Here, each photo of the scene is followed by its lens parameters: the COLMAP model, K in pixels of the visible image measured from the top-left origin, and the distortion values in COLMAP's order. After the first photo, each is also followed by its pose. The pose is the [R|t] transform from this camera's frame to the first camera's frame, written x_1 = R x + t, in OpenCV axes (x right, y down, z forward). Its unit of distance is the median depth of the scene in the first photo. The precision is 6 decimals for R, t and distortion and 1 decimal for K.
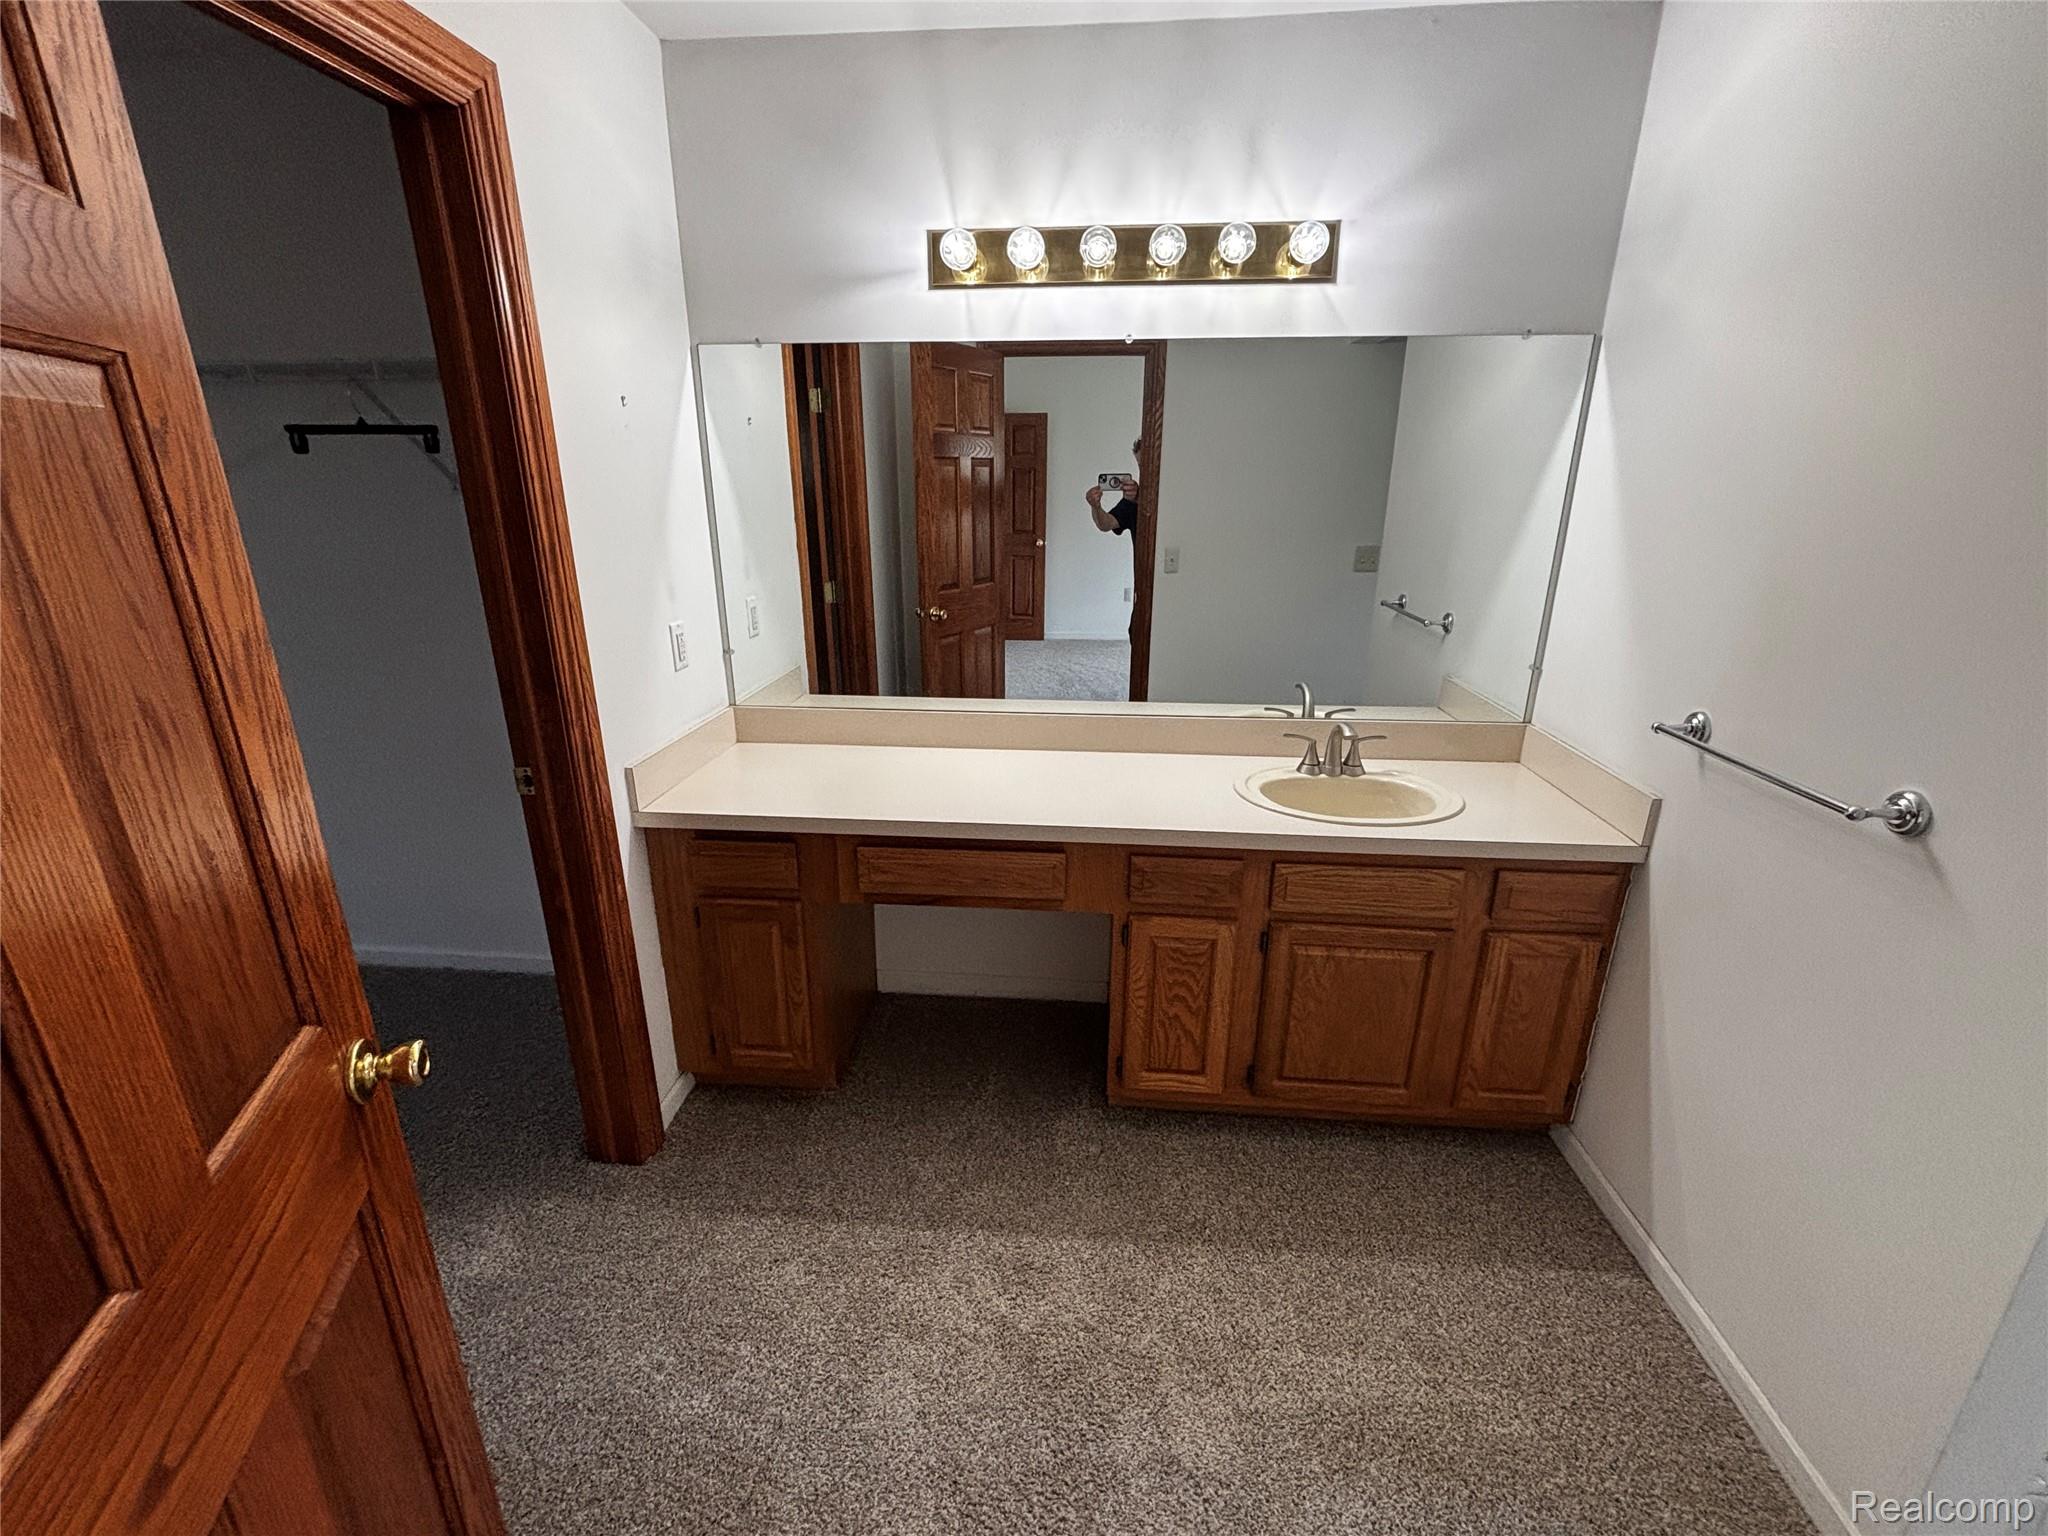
lens RADIAL K [[878.3, 0, 1024.0], [0, 878.3, 768.0], [0, 0, 1]] dist [0.017360, -0.000098]
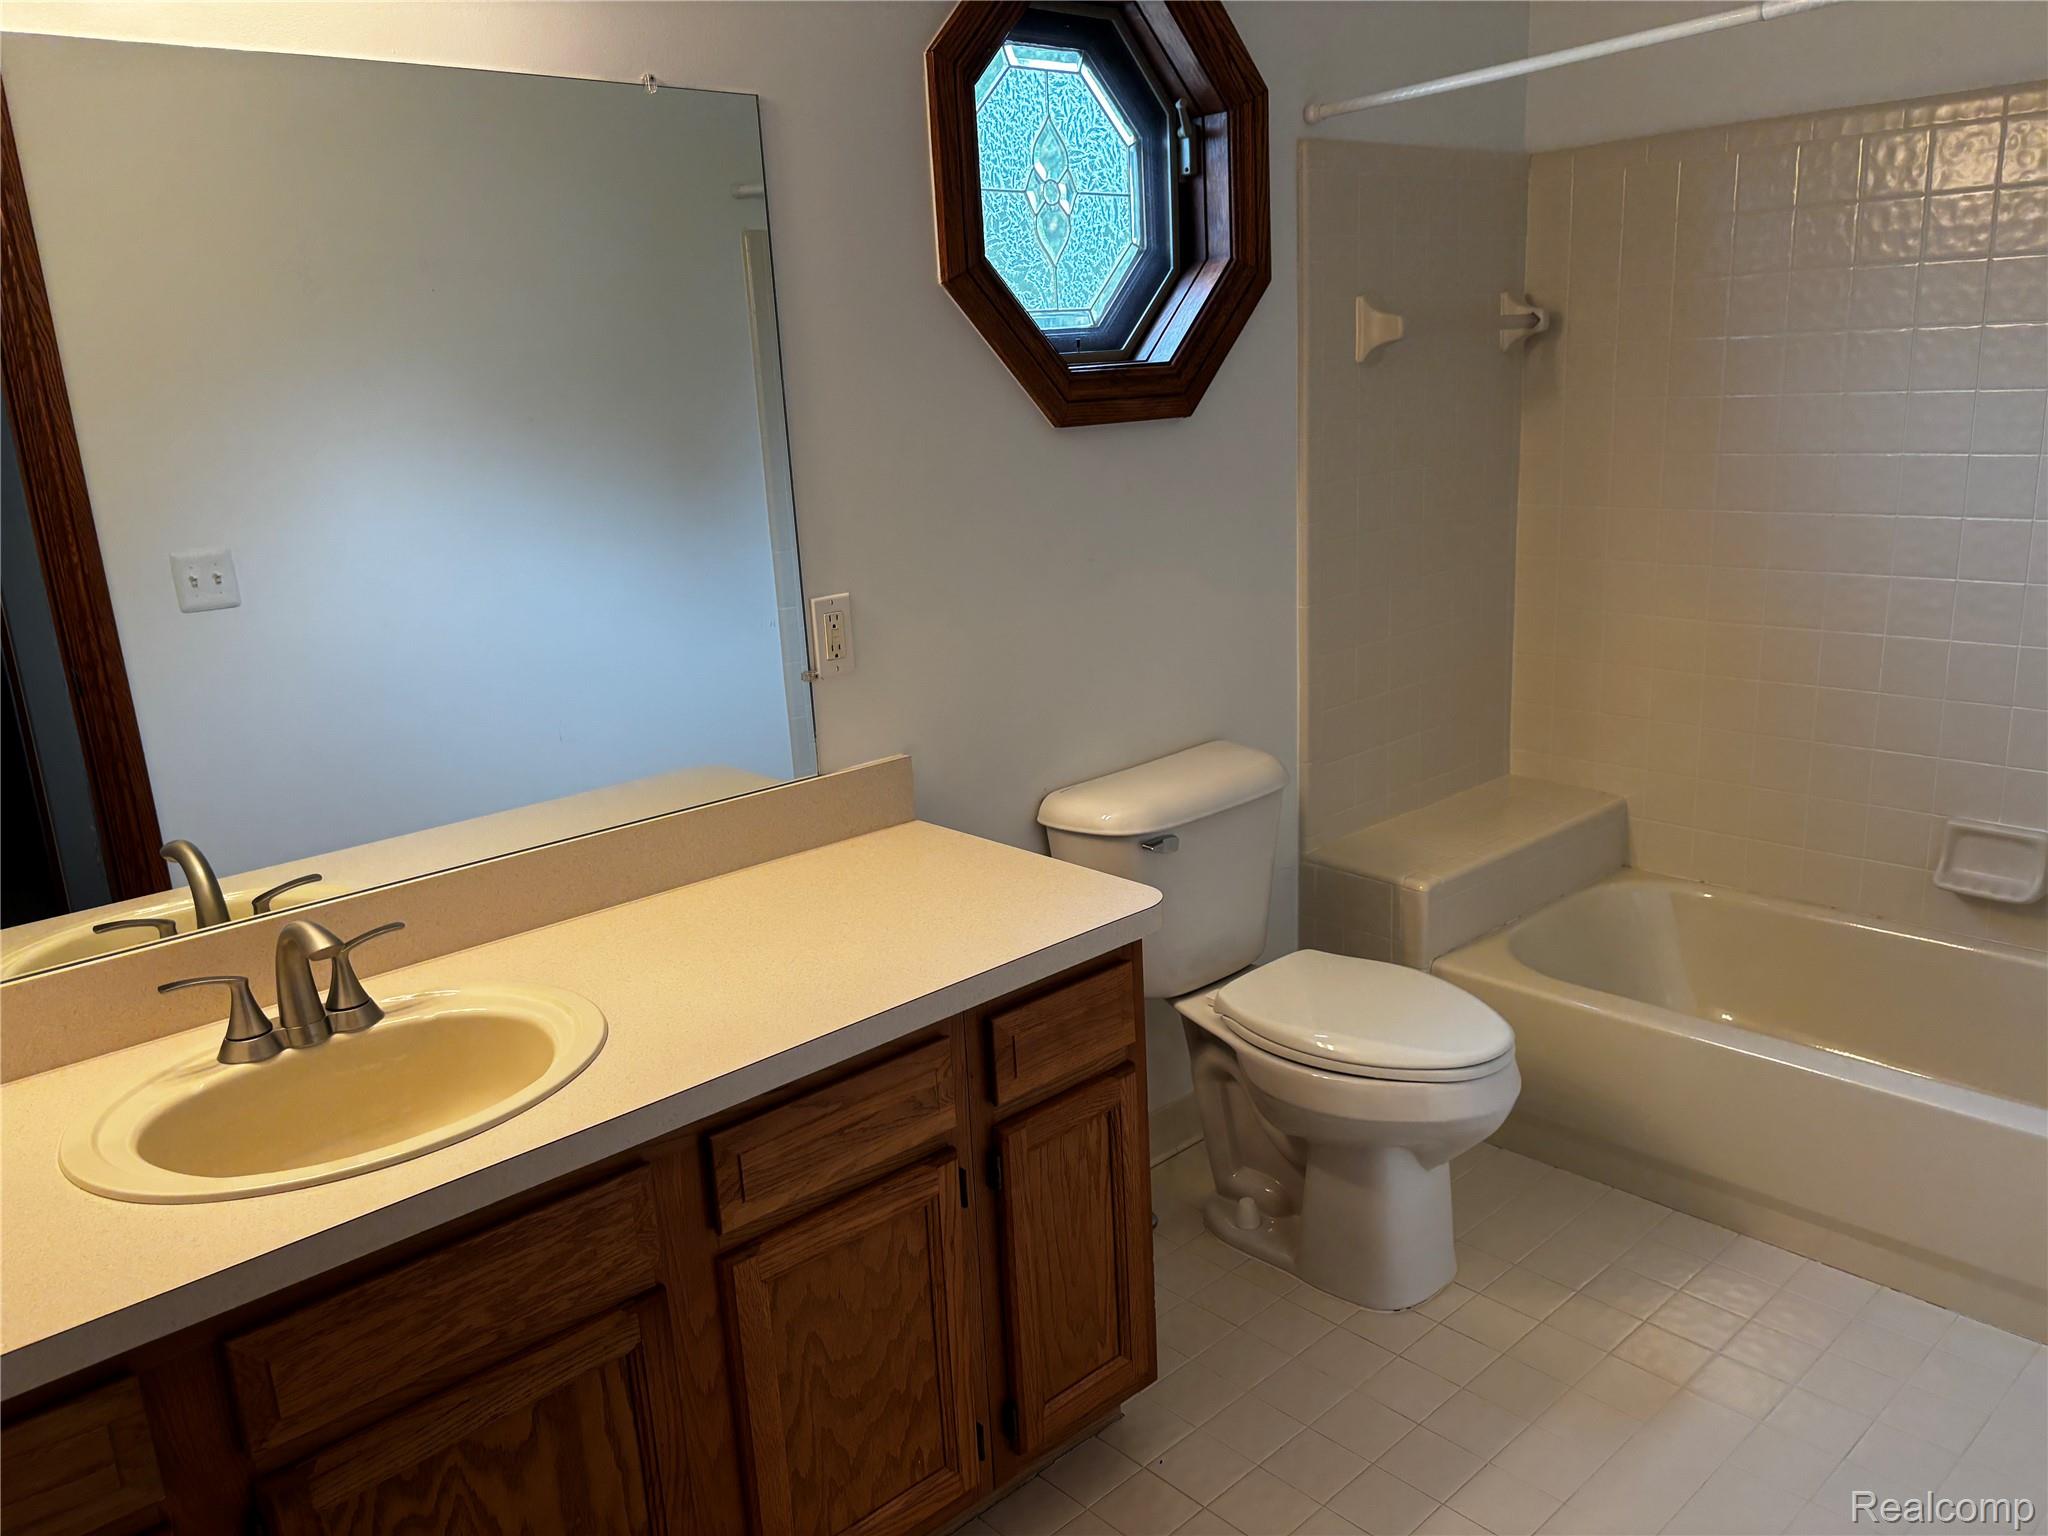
lens RADIAL K [[1561.0, 0, 1024.0], [0, 1561.0, 768.0], [0, 0, 1]] dist [0.035994, -0.042870]
pose [[0.675351, -0.217736, 0.704622, 0.073928], [0.272900, 0.961387, 0.035516, -0.054682], [-0.685147, 0.168306, 0.708693, 0.192369]]
